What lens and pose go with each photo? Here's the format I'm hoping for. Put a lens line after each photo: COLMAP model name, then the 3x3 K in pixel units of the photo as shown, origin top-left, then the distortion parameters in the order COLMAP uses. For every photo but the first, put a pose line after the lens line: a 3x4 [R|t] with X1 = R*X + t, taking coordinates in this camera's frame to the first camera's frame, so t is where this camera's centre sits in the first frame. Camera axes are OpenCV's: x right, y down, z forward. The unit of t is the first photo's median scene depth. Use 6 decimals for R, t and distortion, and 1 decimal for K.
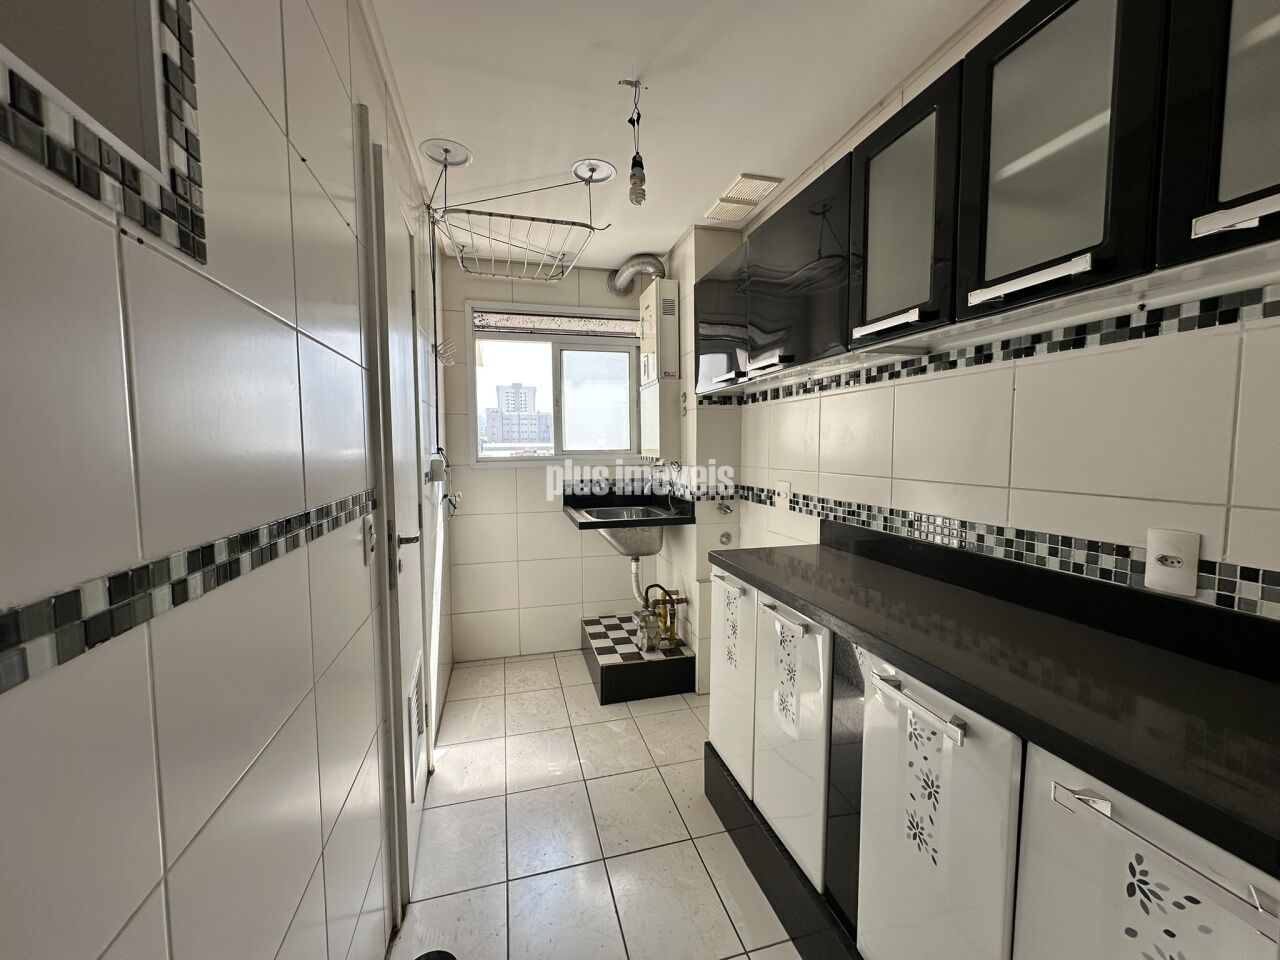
lens RADIAL K [[512.4, 0, 640.0], [0, 512.4, 480.0], [0, 0, 1]] dist [-0.001280, 0.000138]
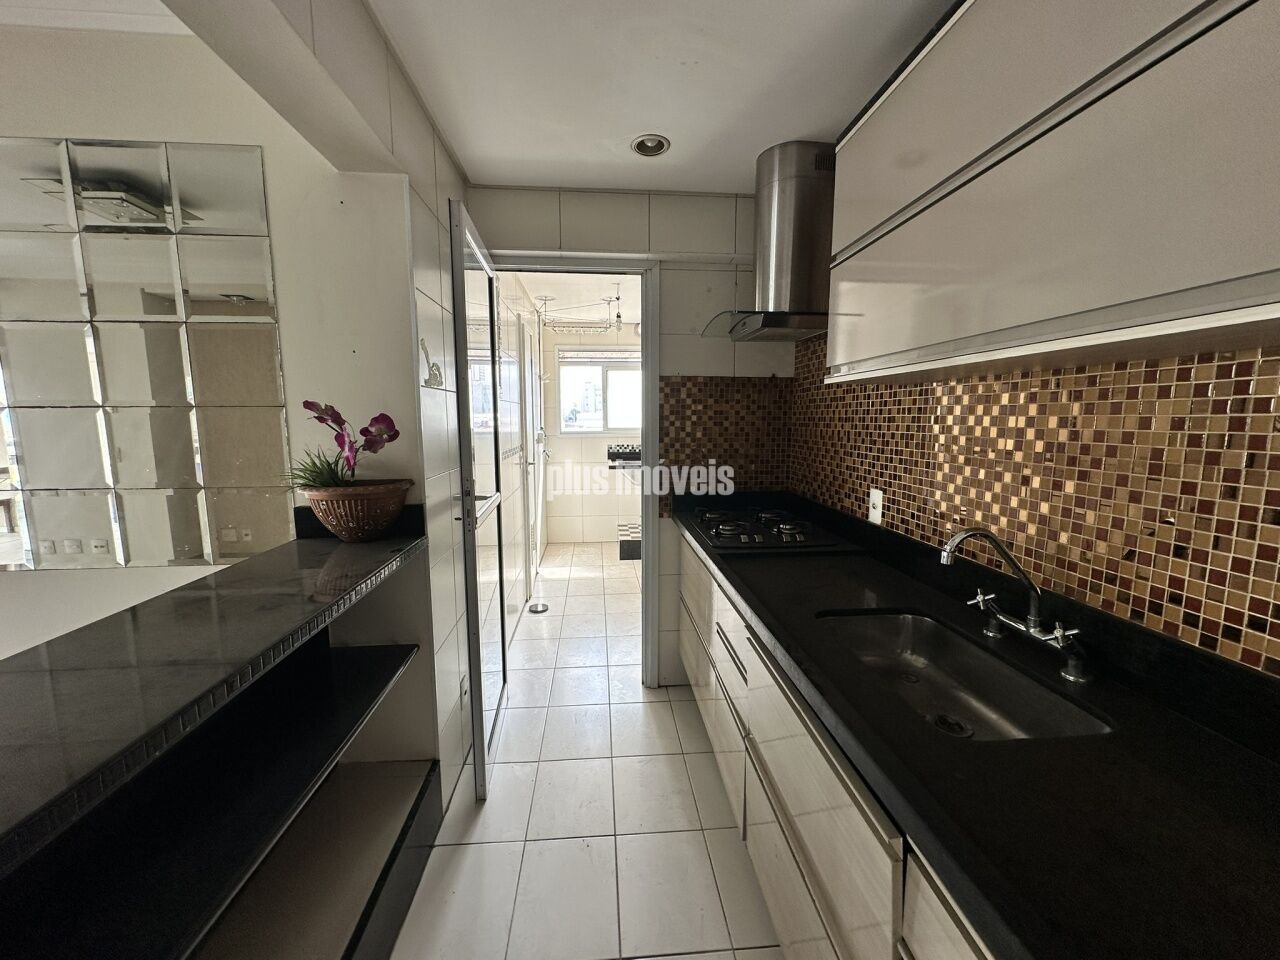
lens RADIAL K [[512.4, 0, 640.0], [0, 512.4, 480.0], [0, 0, 1]] dist [-0.001280, 0.000138]
pose [[0.985486, 0.022611, -0.168244, 0.283069], [-0.013299, 0.998327, 0.056274, 0.022744], [0.169234, -0.053220, 0.984138, -0.787875]]
